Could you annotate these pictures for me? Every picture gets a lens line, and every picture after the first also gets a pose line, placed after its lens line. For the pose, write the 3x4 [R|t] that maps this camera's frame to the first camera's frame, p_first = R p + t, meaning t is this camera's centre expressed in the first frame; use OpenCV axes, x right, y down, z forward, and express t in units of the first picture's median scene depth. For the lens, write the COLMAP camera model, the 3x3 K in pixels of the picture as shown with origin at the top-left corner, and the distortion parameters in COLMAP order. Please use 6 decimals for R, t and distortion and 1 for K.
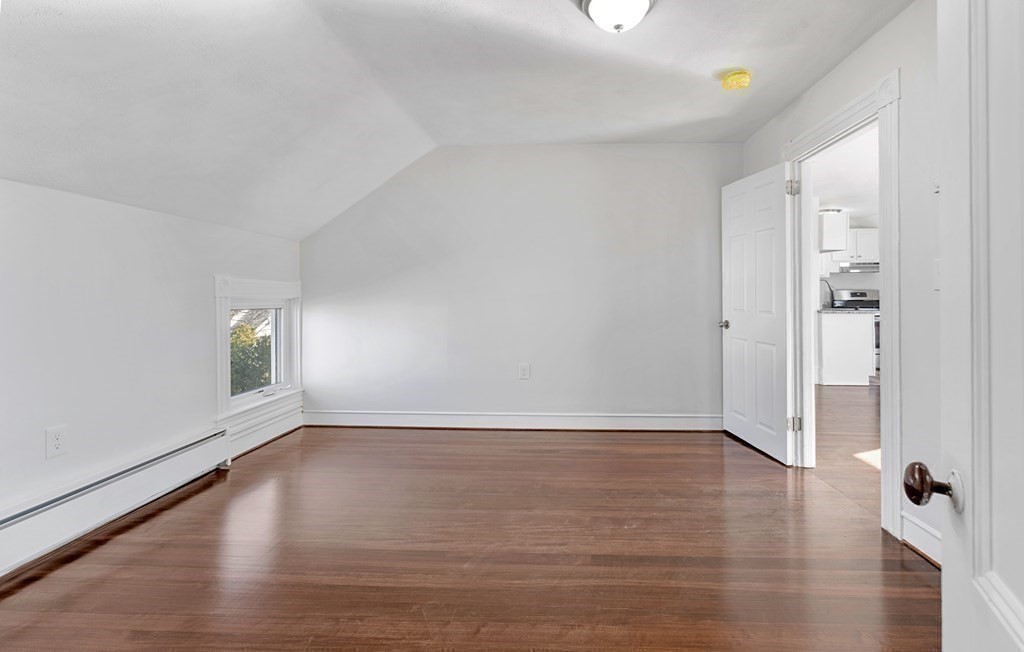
lens RADIAL K [[446.3, 0, 547.1], [0, 446.3, 291.9], [0, 0, 1]] dist [-0.001058, -0.000115]
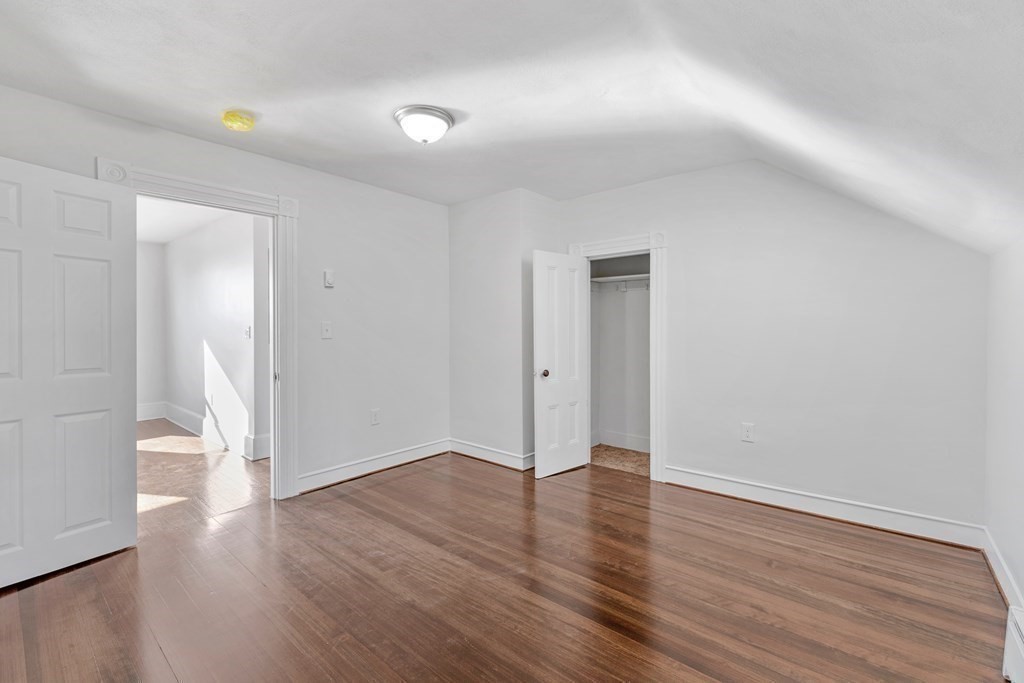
lens RADIAL K [[445.3, 0, 514.8], [0, 445.3, 335.8], [0, 0, 1]] dist [0.001587, -0.000166]
pose [[-0.776215, -0.007503, 0.630423, -0.927772], [-0.003533, 0.999965, 0.007552, -0.039904], [-0.630458, 0.003635, -0.776215, 1.955330]]
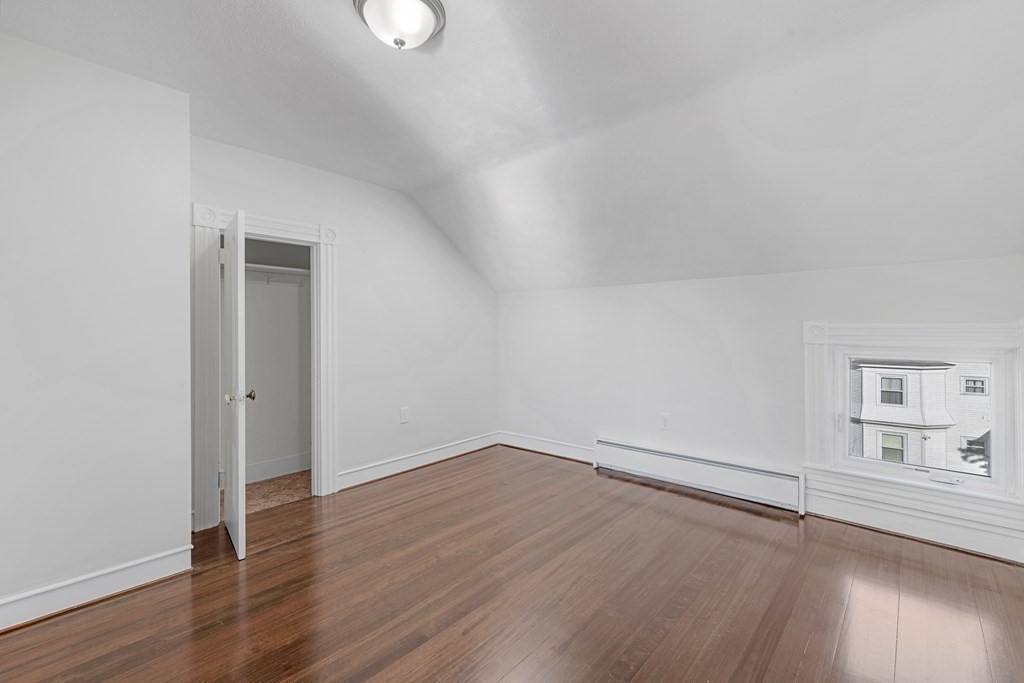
lens RADIAL K [[447.9, 0, 516.3], [0, 447.9, 327.0], [0, 0, 1]] dist [-0.002232, -0.000425]
pose [[-0.643867, -0.001467, -0.765136, 0.716976], [0.013983, 0.999809, -0.013684, -0.036124], [0.765010, -0.019509, -0.643723, 1.818649]]
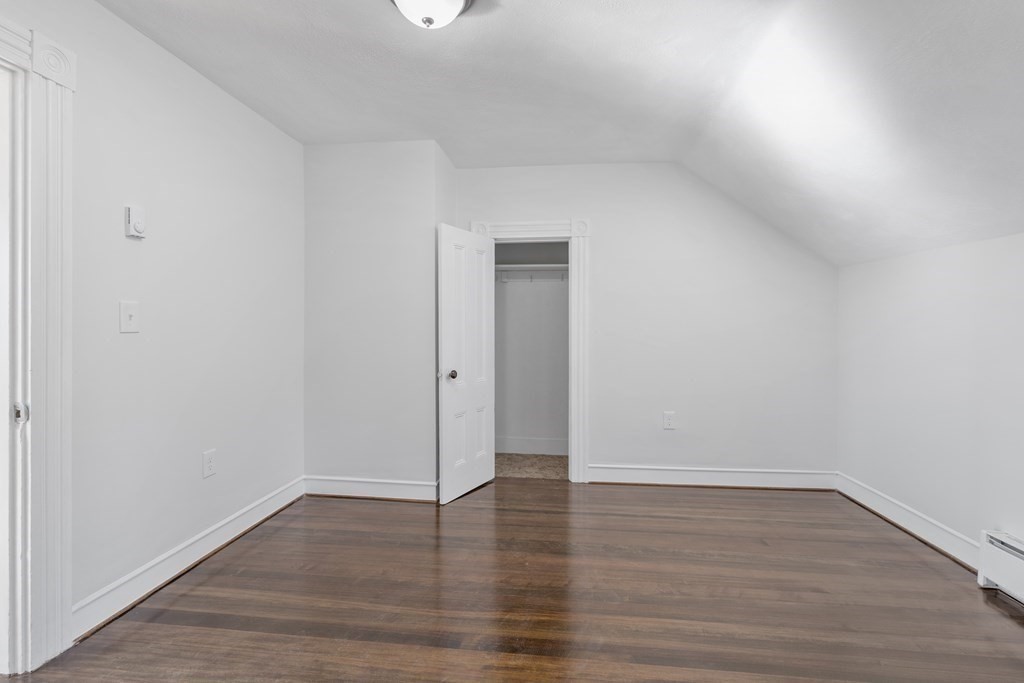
lens RADIAL K [[447.9, 0, 513.3], [0, 447.9, 332.6], [0, 0, 1]] dist [-0.001151, -0.000266]
pose [[-0.995683, -0.003514, 0.092752, -0.085446], [-0.003300, 0.999992, 0.002460, -0.017388], [-0.092760, 0.002144, -0.995686, 1.925632]]
